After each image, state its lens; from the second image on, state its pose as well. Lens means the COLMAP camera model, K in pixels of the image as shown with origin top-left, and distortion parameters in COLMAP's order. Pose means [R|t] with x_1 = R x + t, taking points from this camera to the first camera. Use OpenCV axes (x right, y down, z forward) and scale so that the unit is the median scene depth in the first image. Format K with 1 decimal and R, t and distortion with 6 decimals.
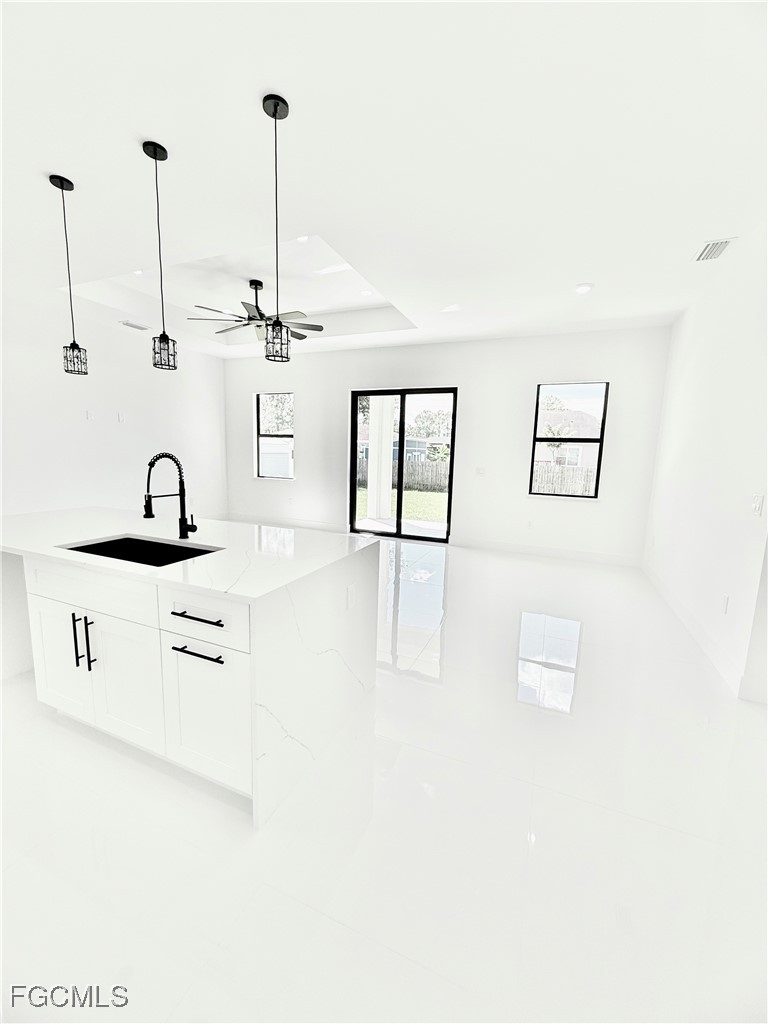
lens RADIAL K [[412.3, 0, 384.0], [0, 412.3, 512.0], [0, 0, 1]] dist [-0.008162, 0.000040]
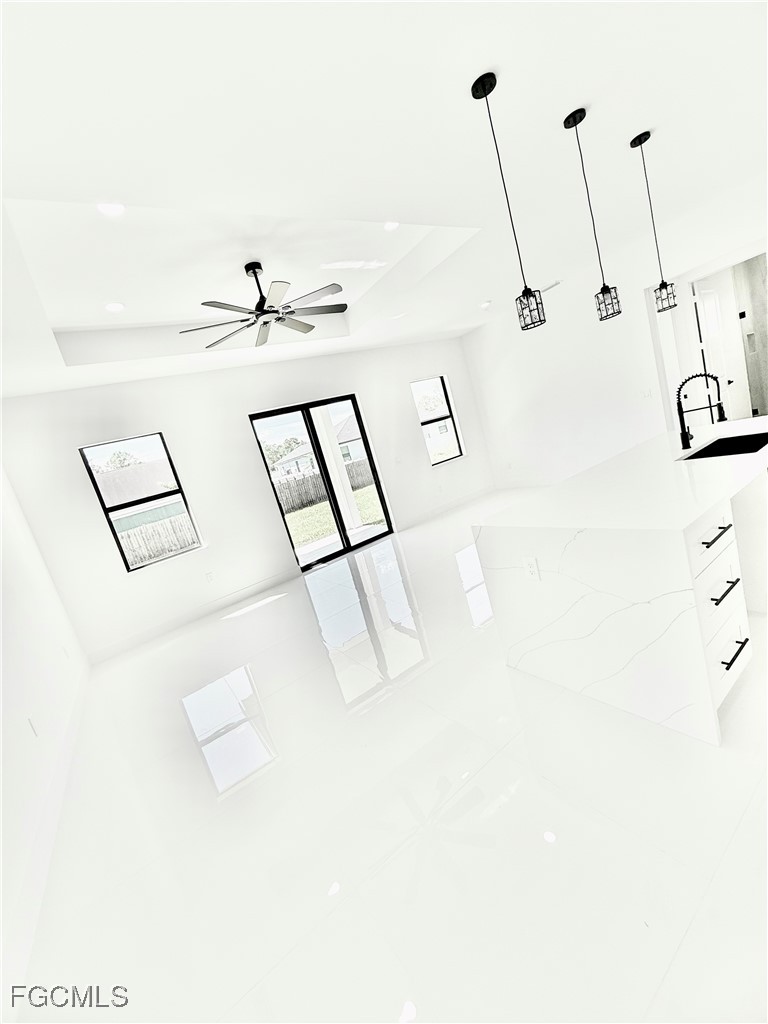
lens RADIAL K [[407.7, 0, 384.4], [0, 407.7, 508.5], [0, 0, 1]] dist [0.001744, 0.000047]
pose [[0.515601, -0.306891, 0.799983, -0.657415], [0.402615, 0.910938, 0.089965, -0.082943], [-0.756344, 0.275699, 0.593240, 0.347854]]
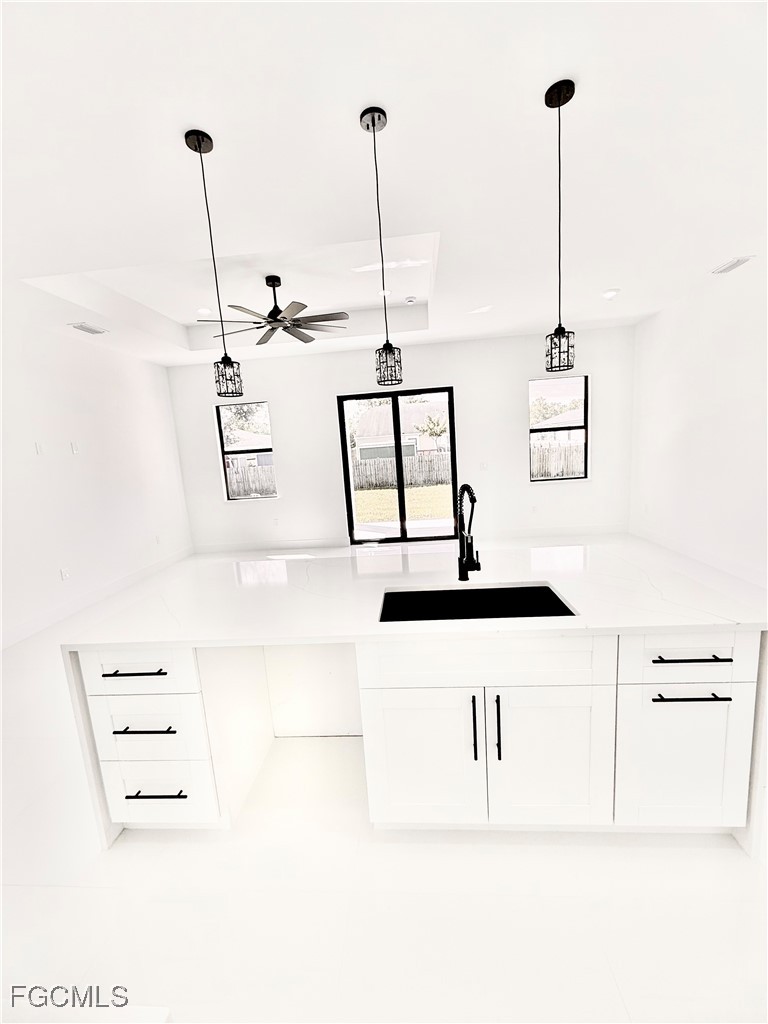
lens RADIAL K [[412.3, 0, 384.0], [0, 412.3, 512.0], [0, 0, 1]] dist [-0.008162, 0.000040]
pose [[0.942574, -0.142988, 0.301843, -0.299625], [0.141395, 0.989578, 0.027243, -0.042115], [-0.302593, 0.017000, 0.952968, 0.076192]]
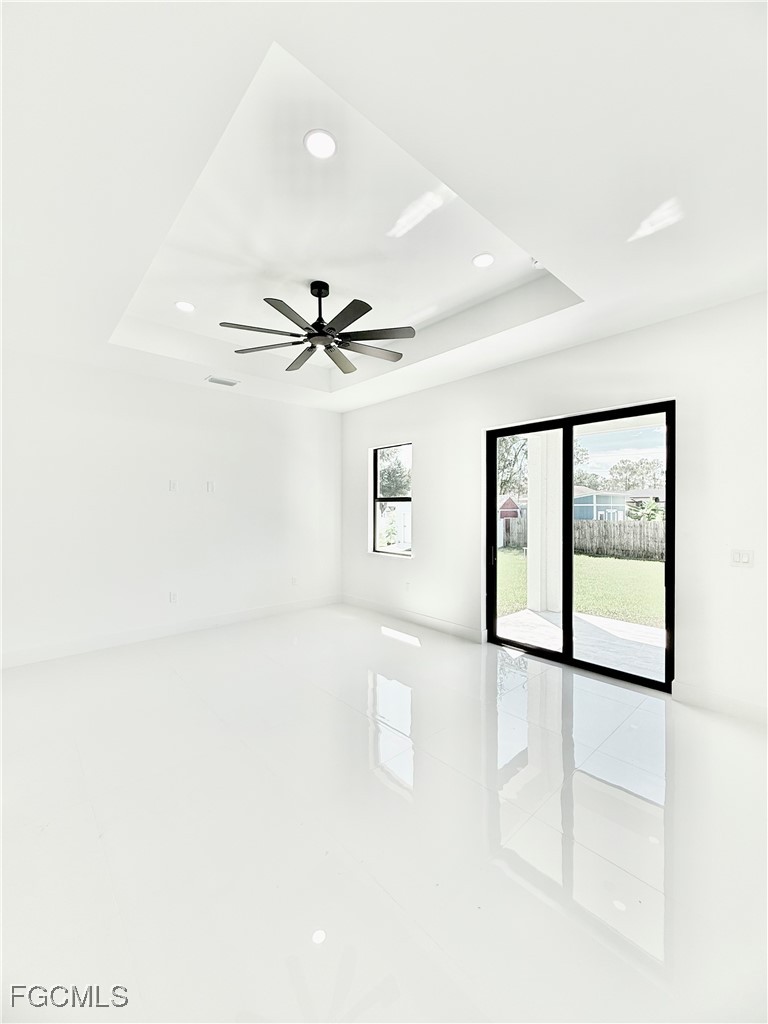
lens RADIAL K [[407.7, 0, 384.4], [0, 407.7, 508.5], [0, 0, 1]] dist [0.001744, 0.000047]
pose [[0.906286, -0.027781, -0.421751, 0.049222], [-0.035415, 0.989337, -0.141270, -0.065269], [0.421179, 0.142967, 0.895639, 0.341288]]
